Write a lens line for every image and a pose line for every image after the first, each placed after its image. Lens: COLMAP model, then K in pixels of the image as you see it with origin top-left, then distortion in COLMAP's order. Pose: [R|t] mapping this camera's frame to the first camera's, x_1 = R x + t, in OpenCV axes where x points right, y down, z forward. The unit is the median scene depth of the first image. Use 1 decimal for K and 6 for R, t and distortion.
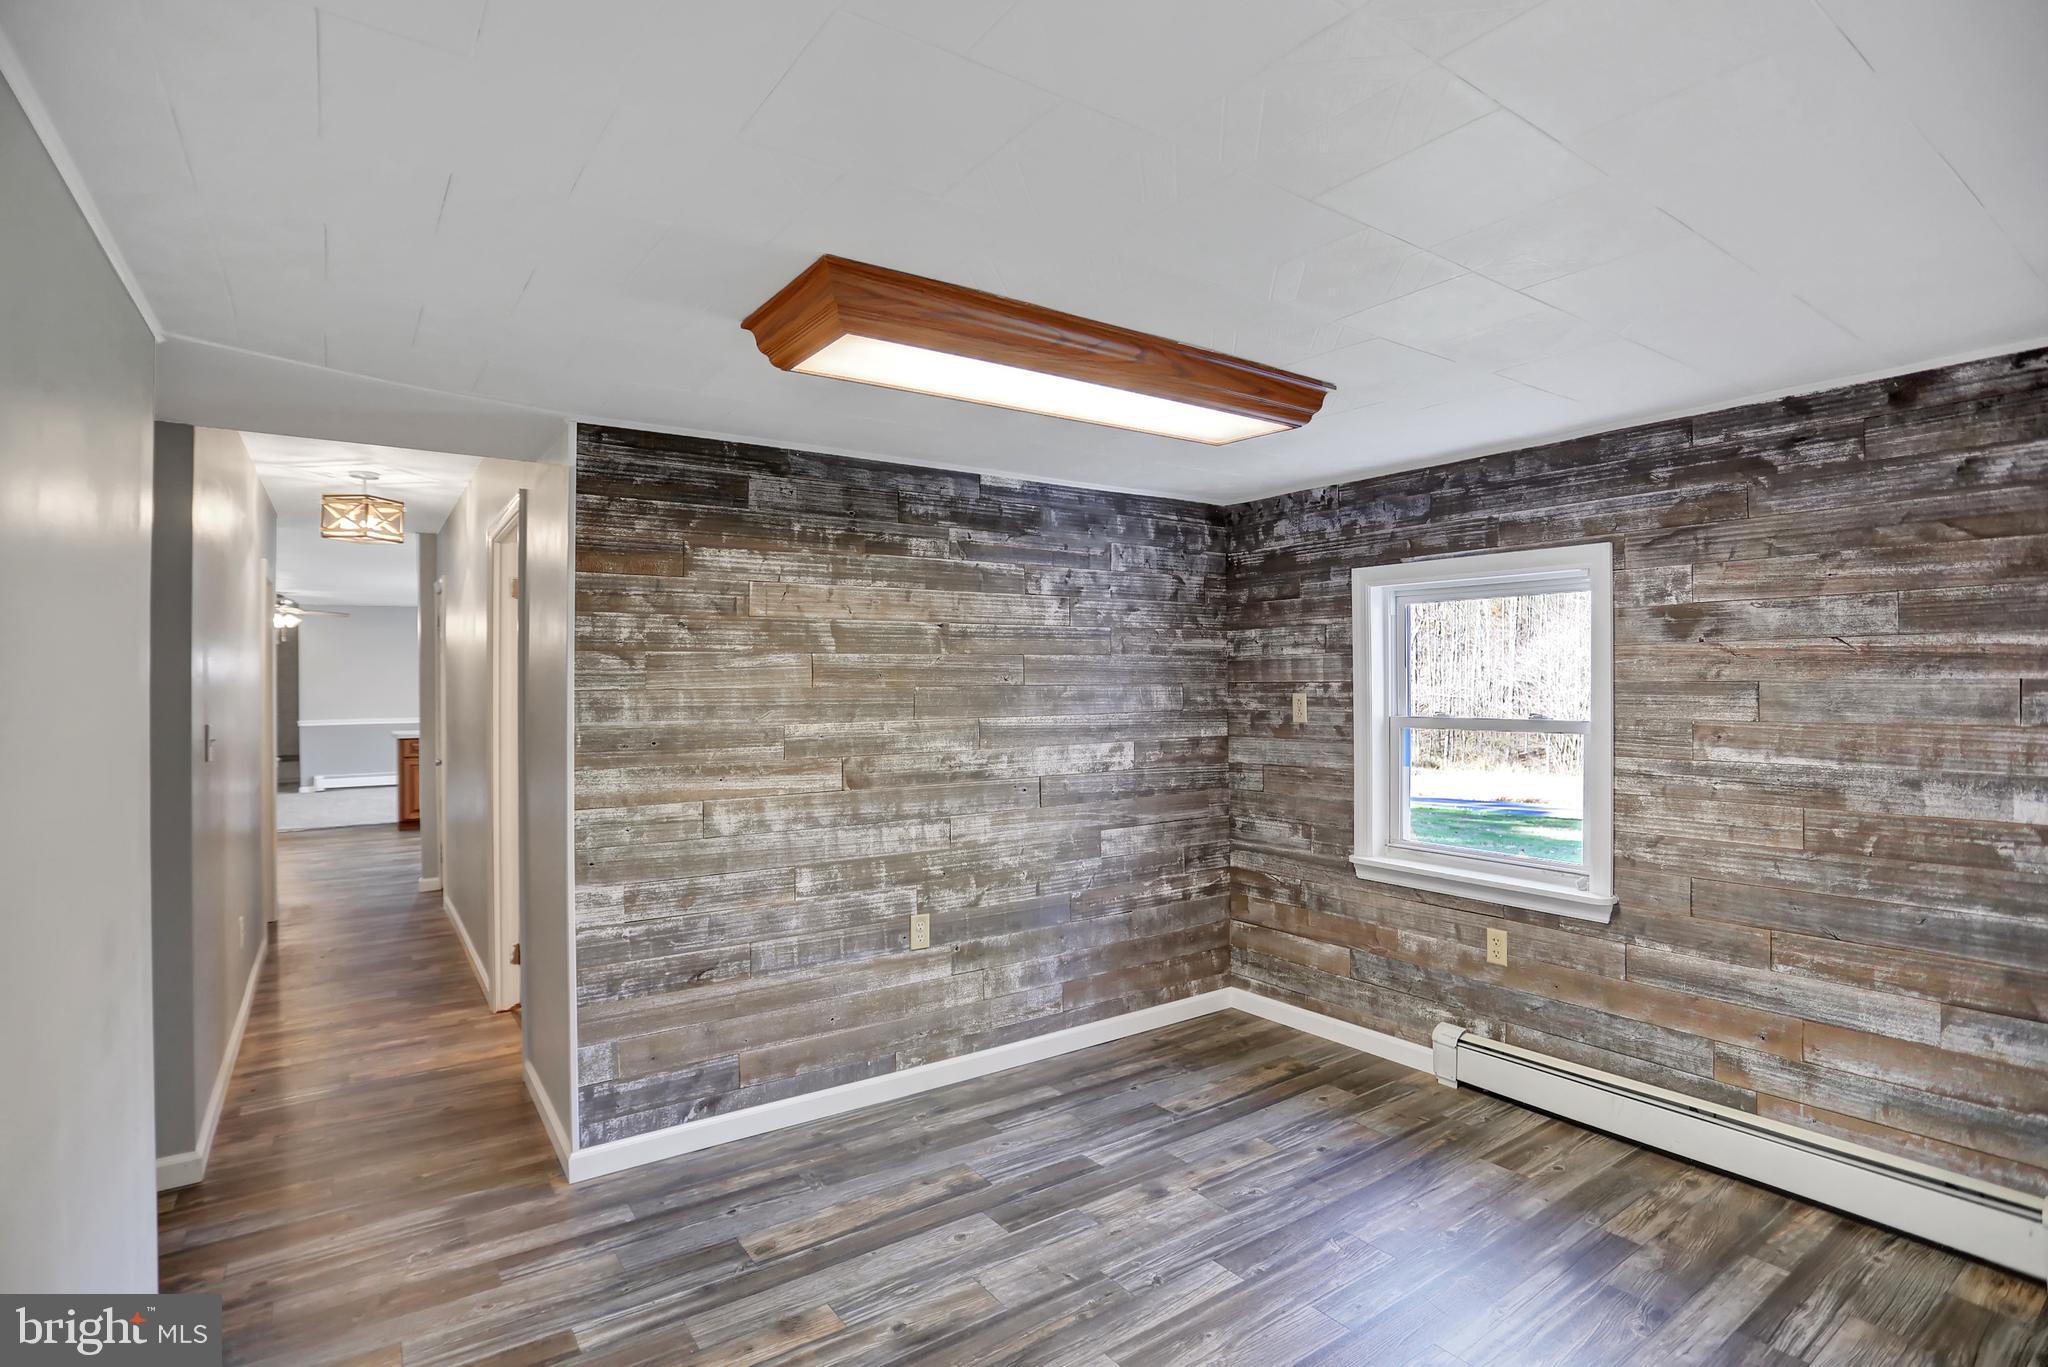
lens RADIAL K [[1004.3, 0, 1024.0], [0, 1004.3, 683.5], [0, 0, 1]] dist [-0.089588, 0.033785]
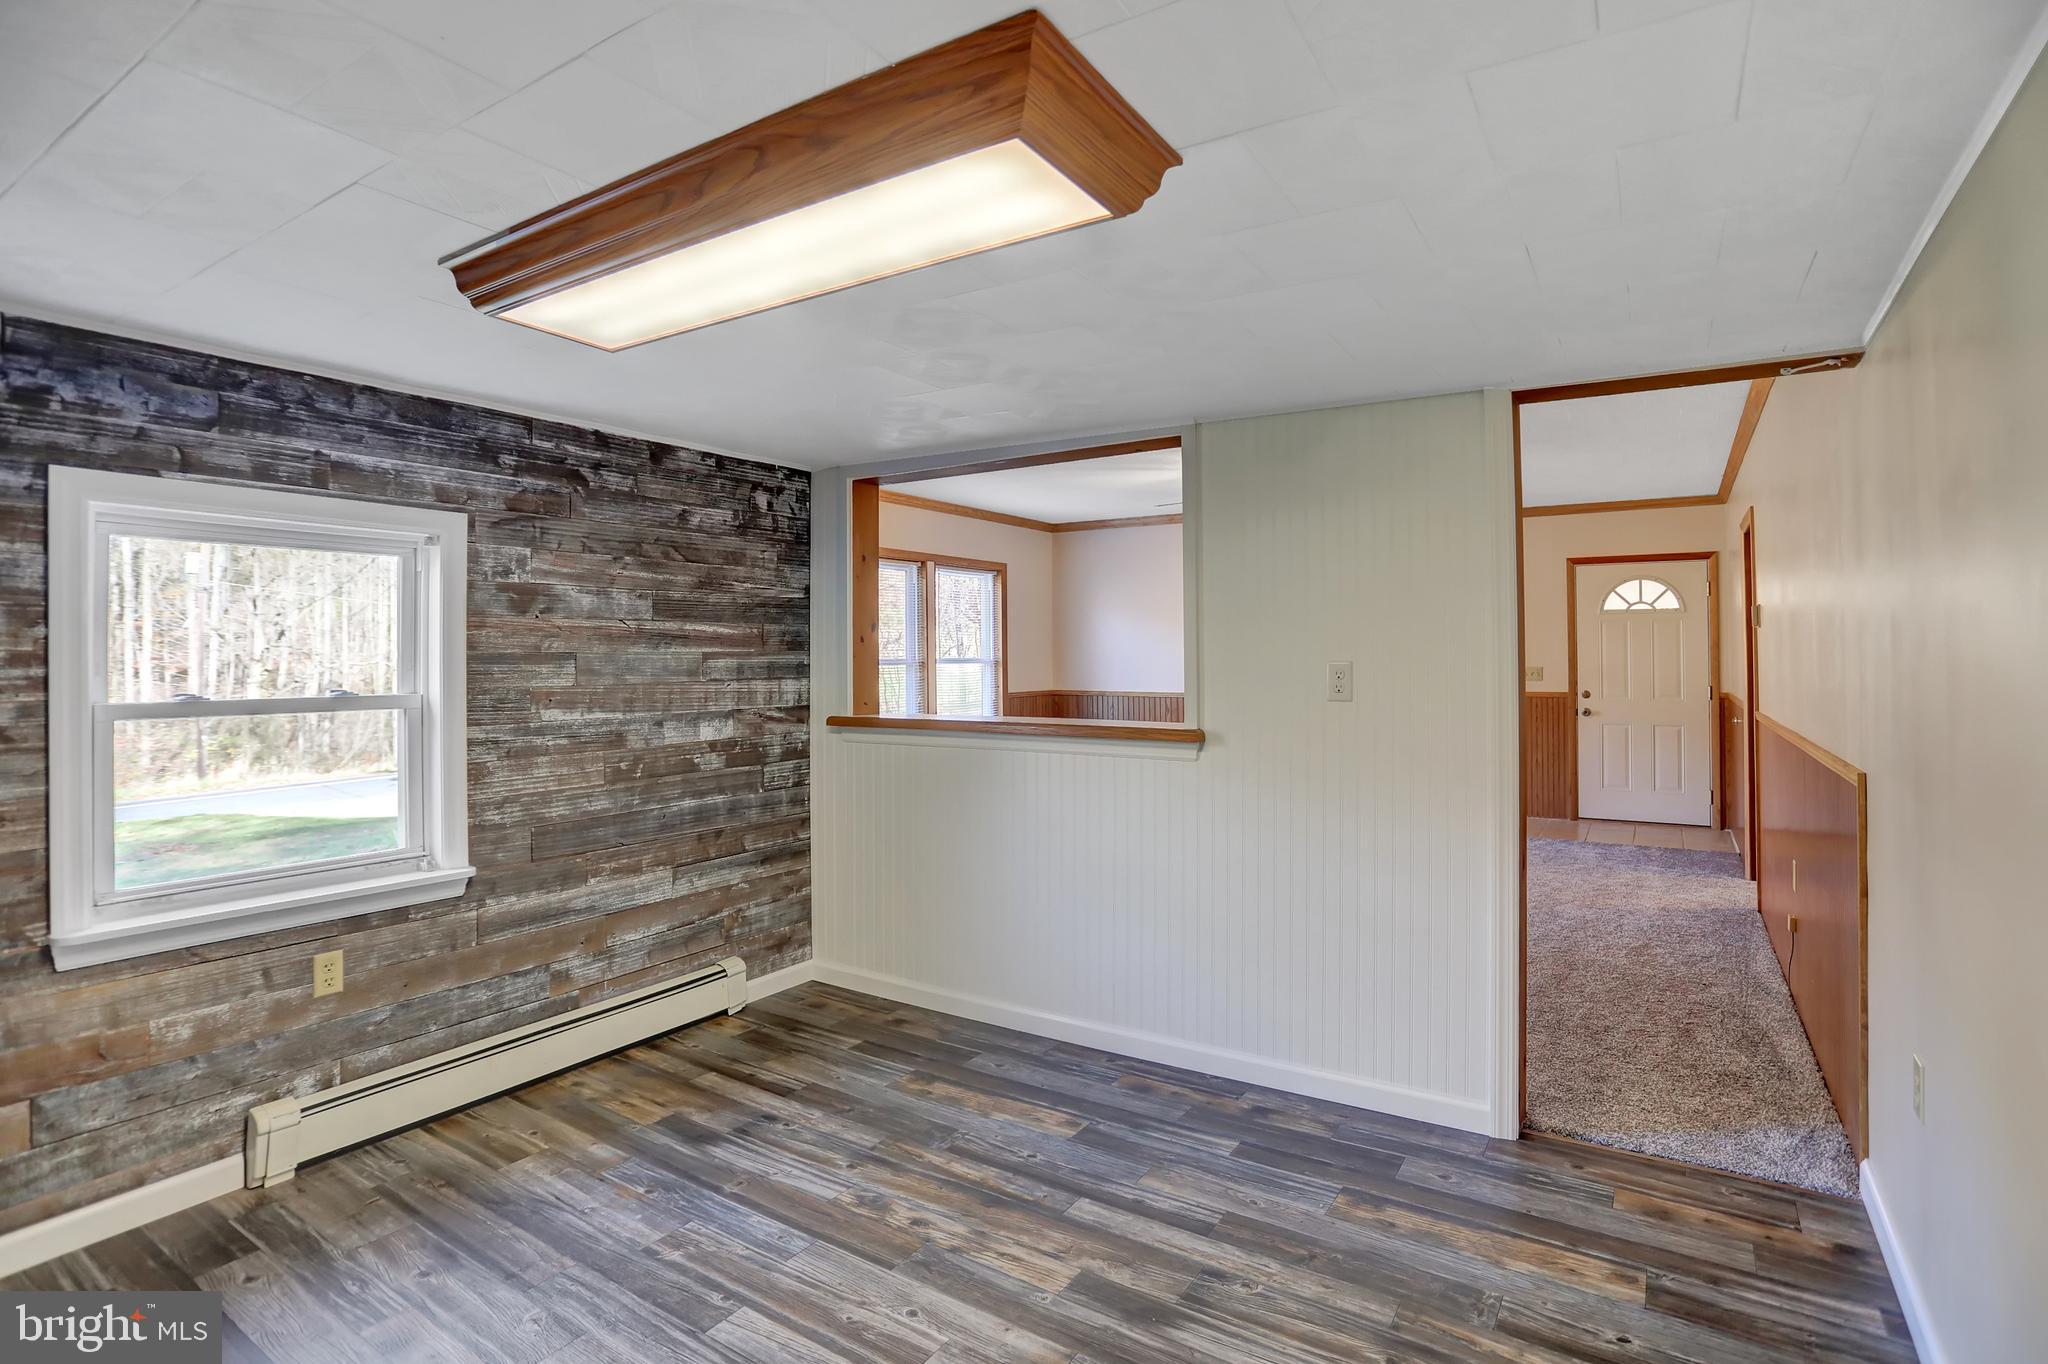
lens RADIAL K [[1015.1, 0, 1025.8], [0, 1015.1, 650.2], [0, 0, 1]] dist [-0.066833, 0.026811]
pose [[-0.380811, 0.013502, 0.924554, -0.615909], [0.008039, 0.999904, -0.011291, 0.013038], [-0.924618, 0.003132, -0.380883, 0.931851]]
